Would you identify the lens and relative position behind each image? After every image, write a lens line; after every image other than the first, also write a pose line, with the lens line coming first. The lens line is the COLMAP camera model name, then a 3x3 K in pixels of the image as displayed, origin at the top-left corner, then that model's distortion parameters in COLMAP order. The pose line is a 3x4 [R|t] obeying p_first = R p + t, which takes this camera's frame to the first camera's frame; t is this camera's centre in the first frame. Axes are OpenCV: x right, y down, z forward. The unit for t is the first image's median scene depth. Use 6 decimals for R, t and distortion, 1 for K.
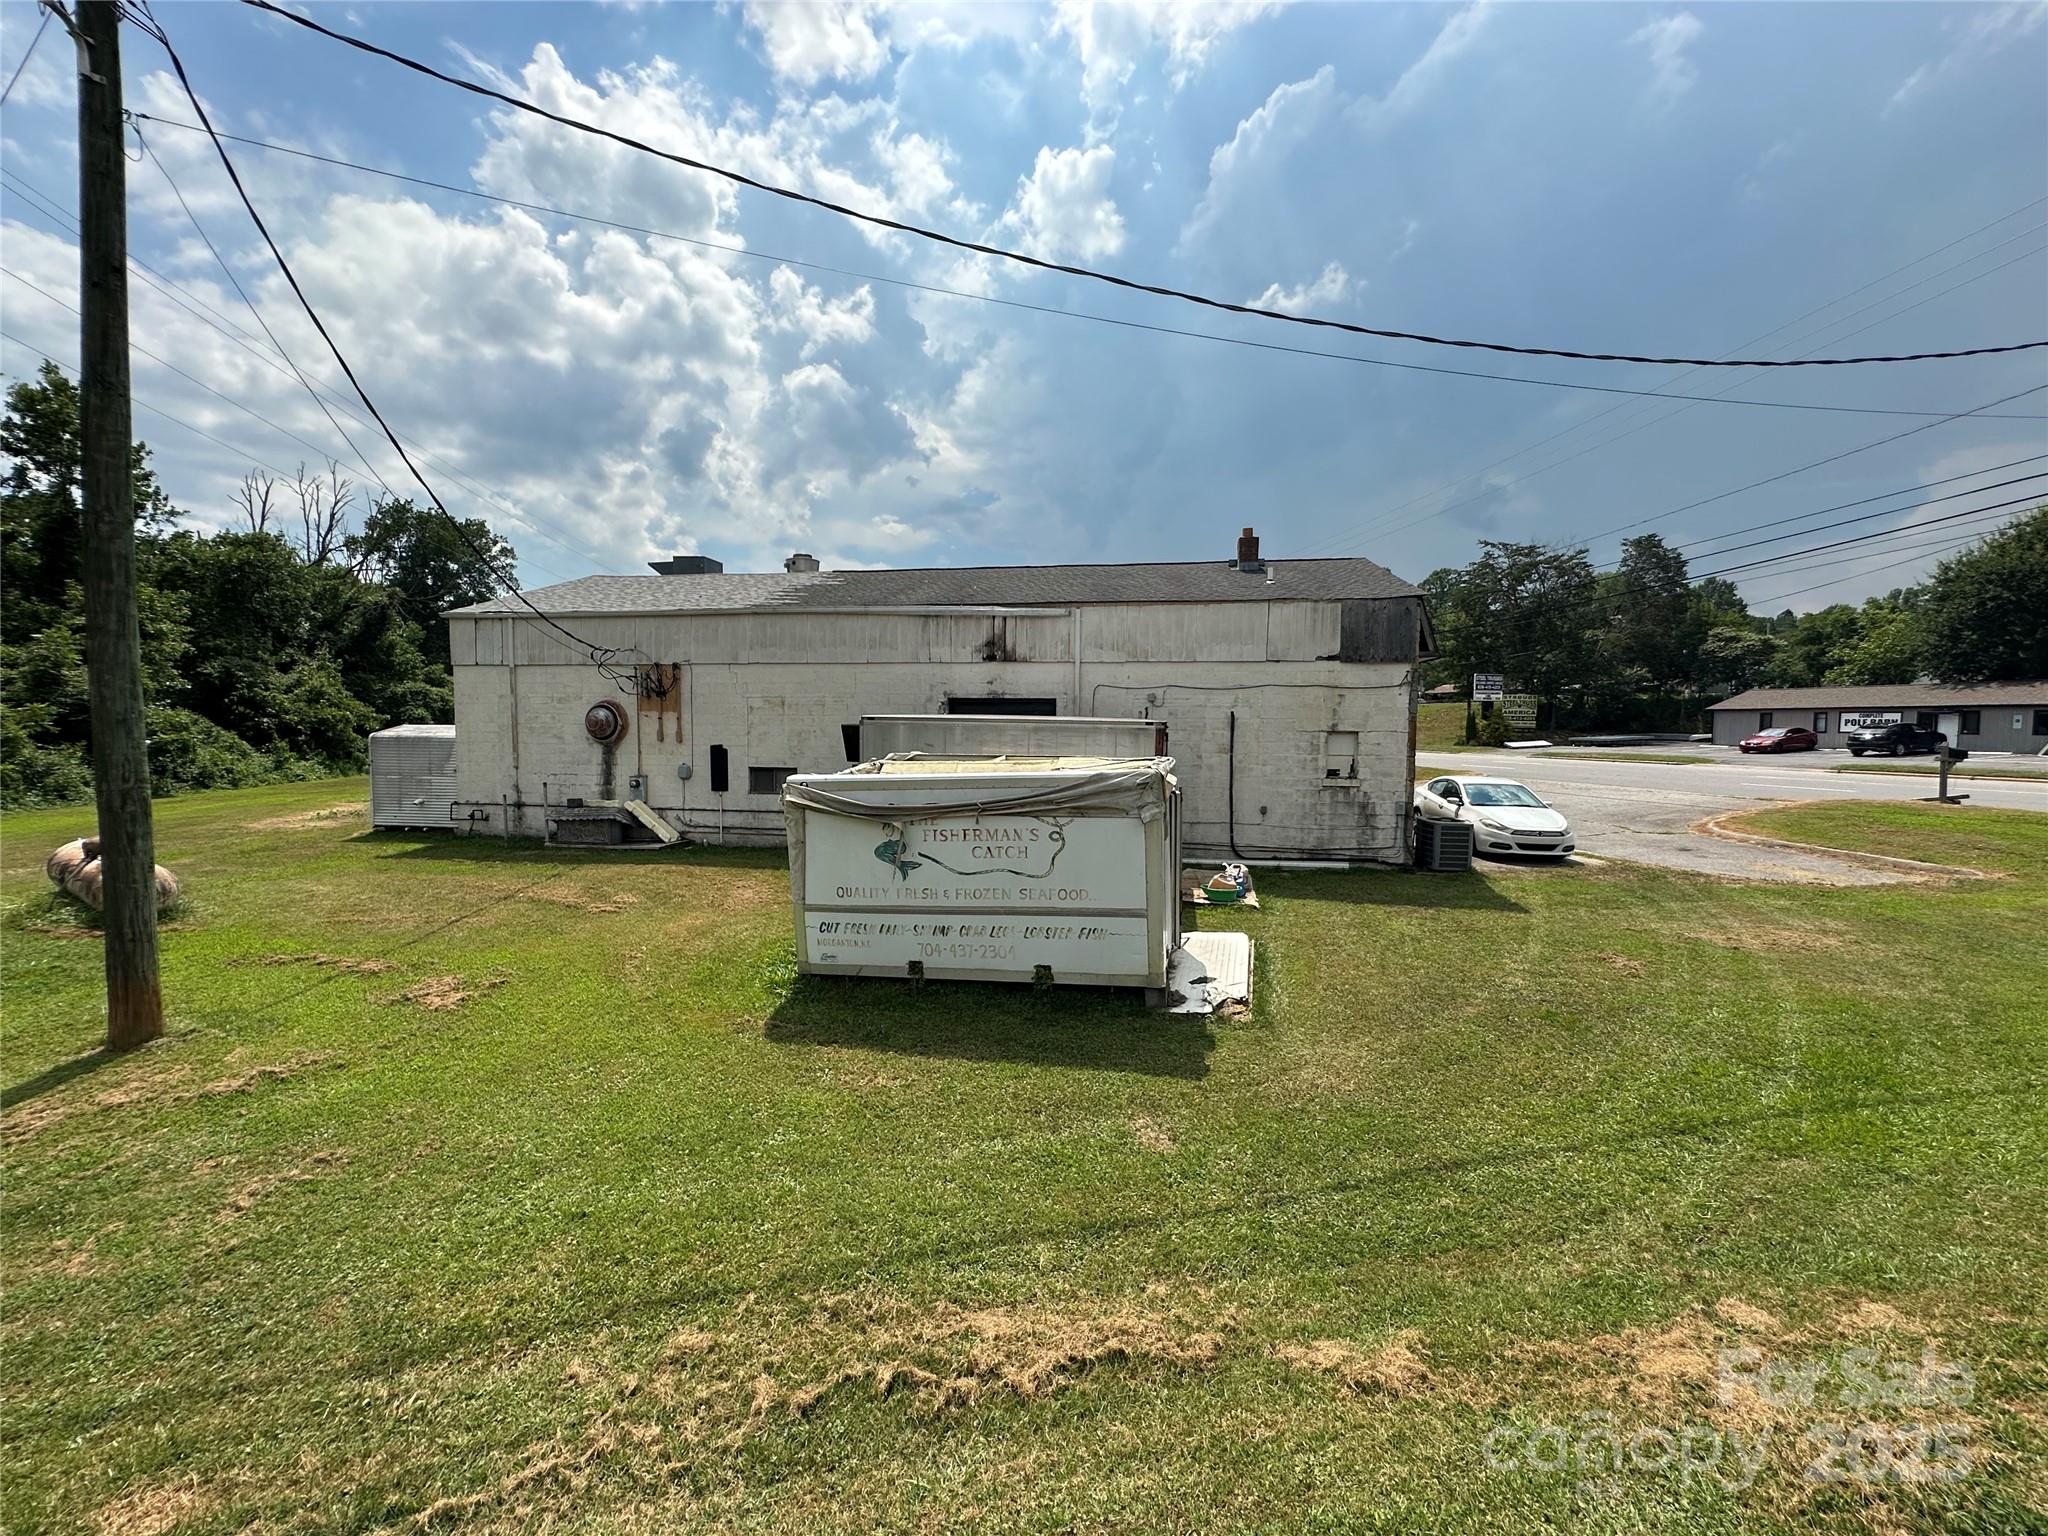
lens RADIAL K [[823.3, 0, 1021.9], [0, 823.3, 771.6], [0, 0, 1]] dist [-0.003559, 0.000444]
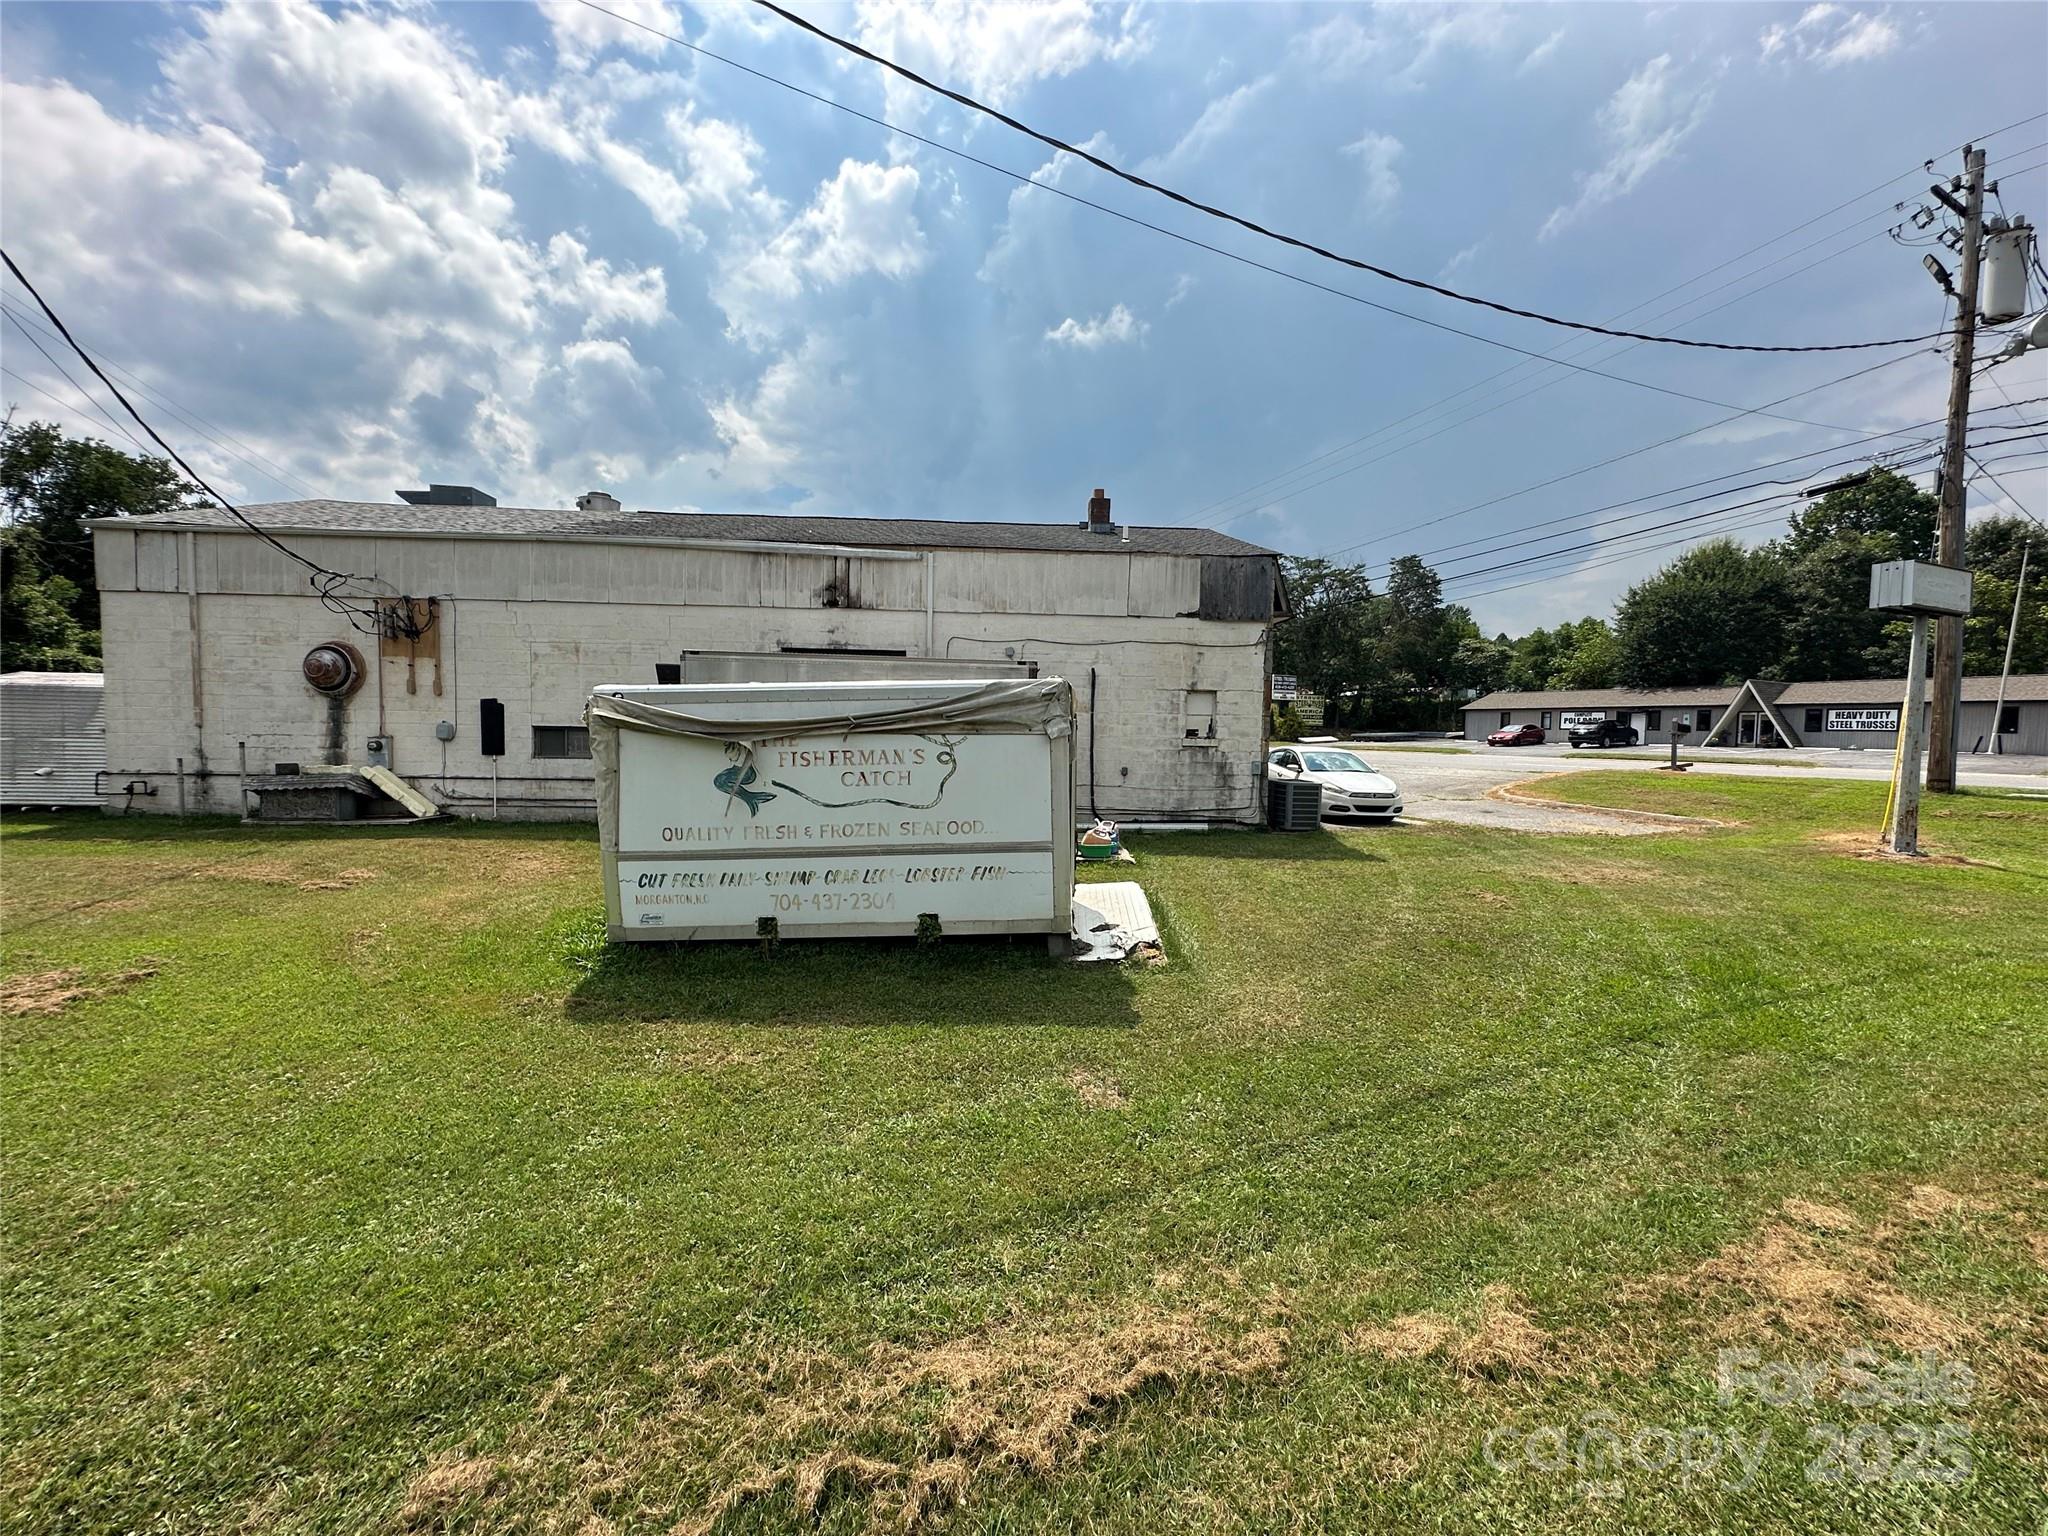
lens RADIAL K [[817.3, 0, 1019.0], [0, 817.3, 773.9], [0, 0, 1]] dist [-0.002534, 0.000465]
pose [[0.975219, -0.001464, 0.221235, -0.039620], [0.002802, 0.999980, -0.005735, 0.056846], [-0.221222, 0.006213, 0.975204, 0.098733]]
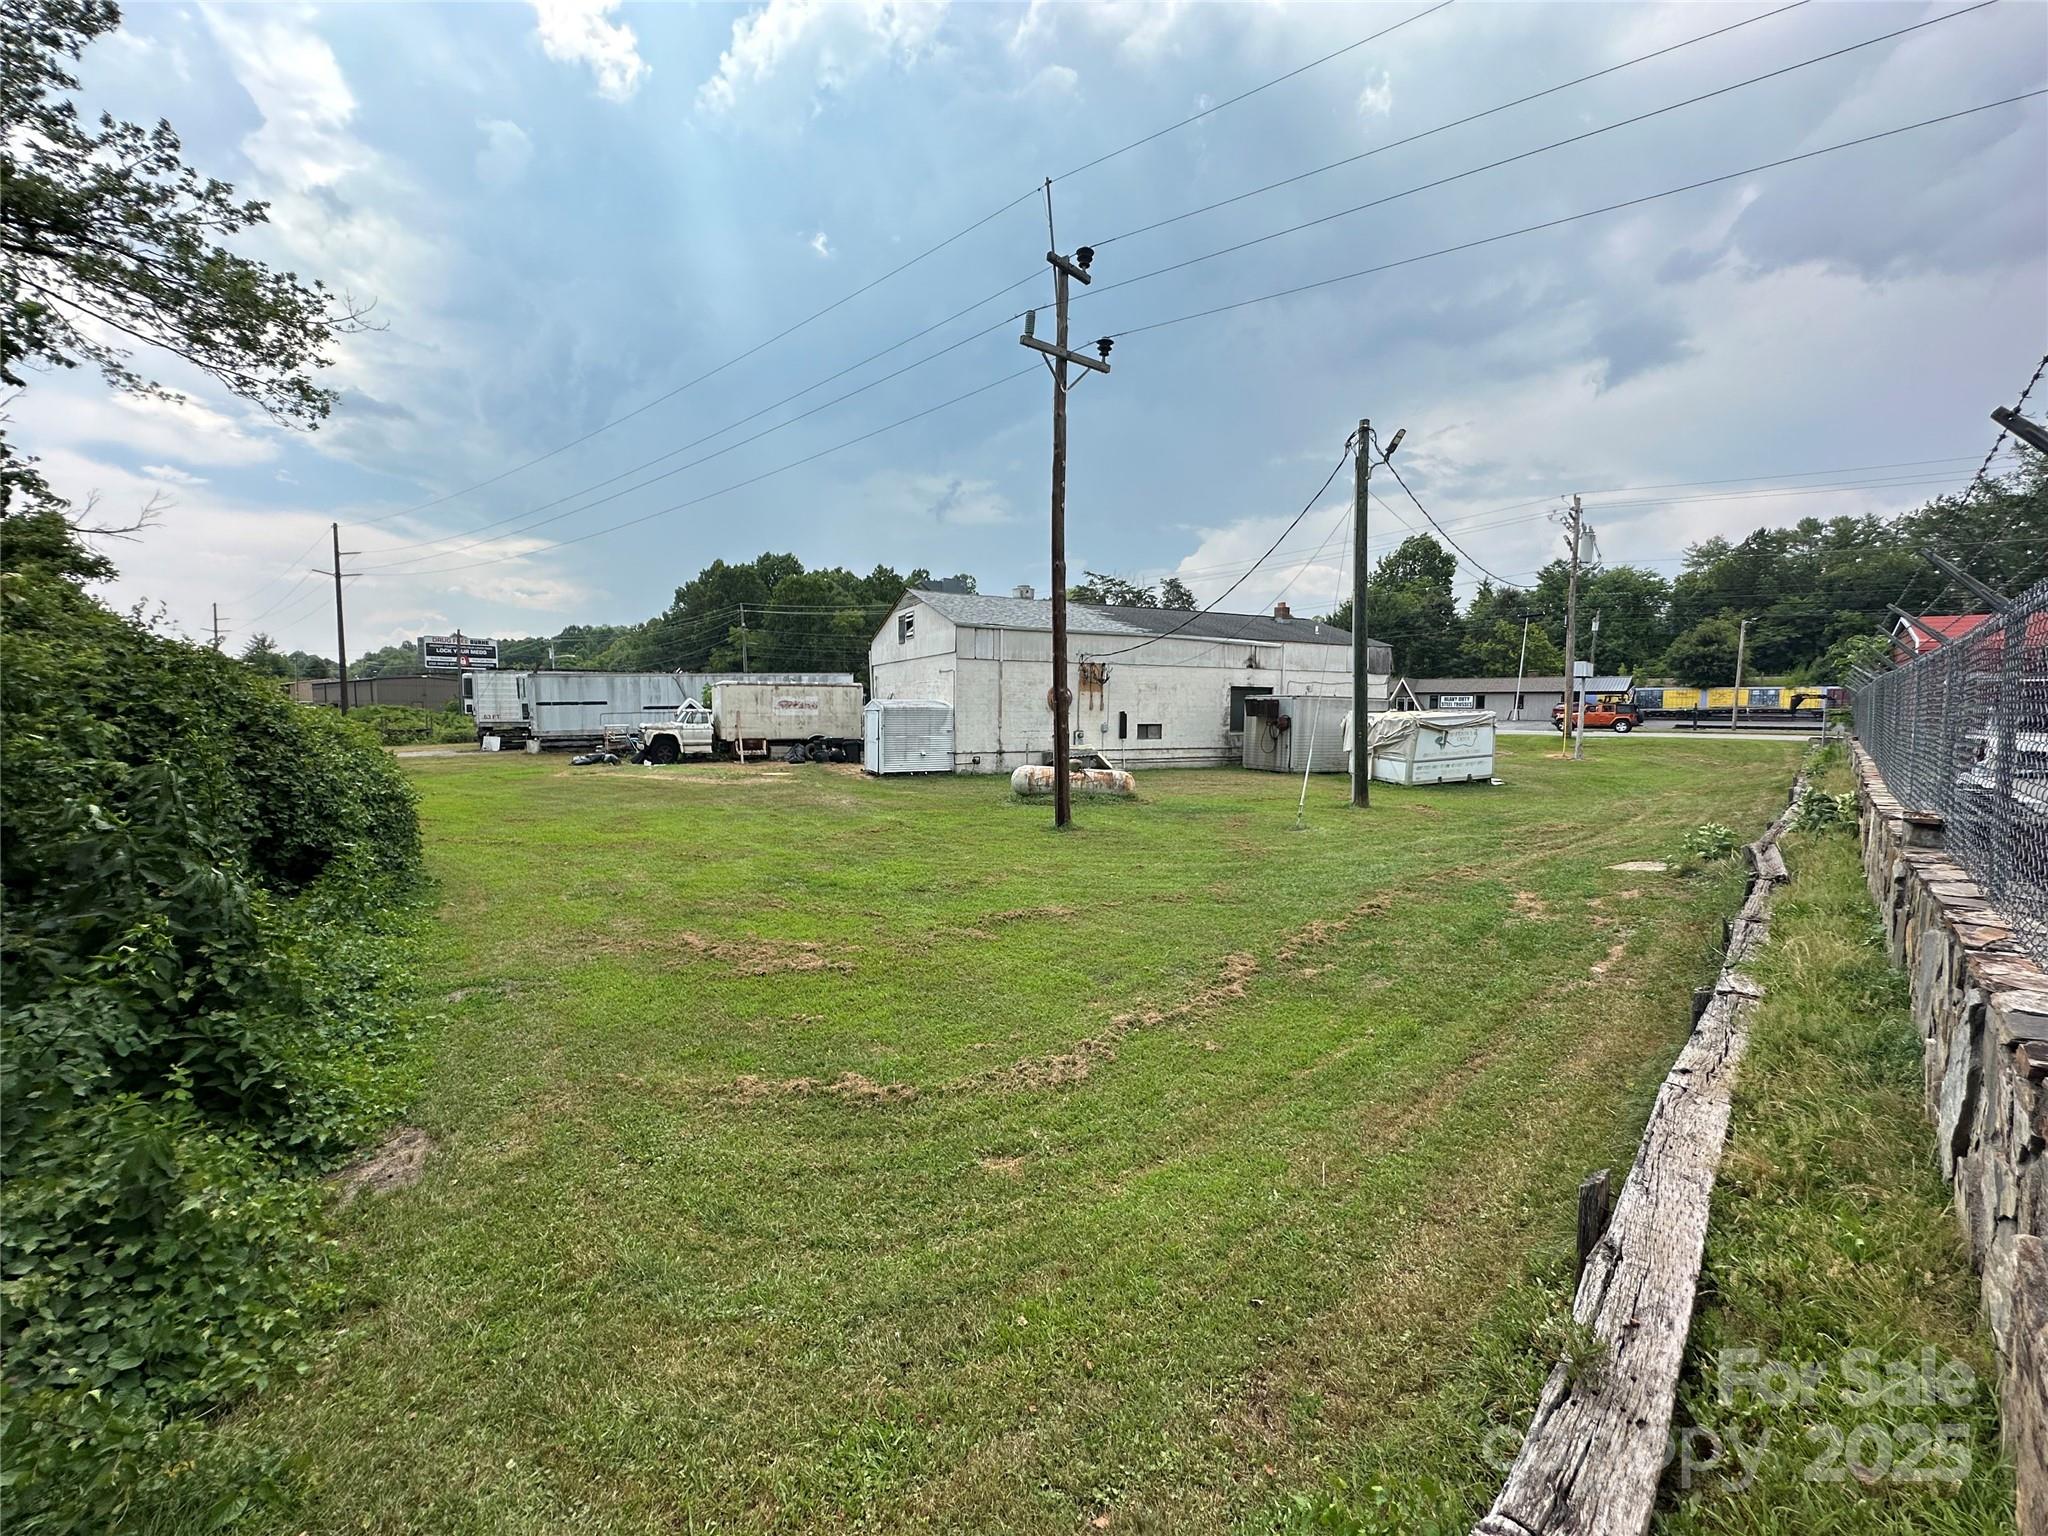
lens RADIAL K [[823.3, 0, 1021.9], [0, 823.3, 771.6], [0, 0, 1]] dist [-0.003559, 0.000444]
pose [[0.804728, -0.048898, 0.591626, -1.815641], [0.029864, 0.998675, 0.041920, 0.016711], [-0.592891, -0.016066, 0.805122, -0.303185]]
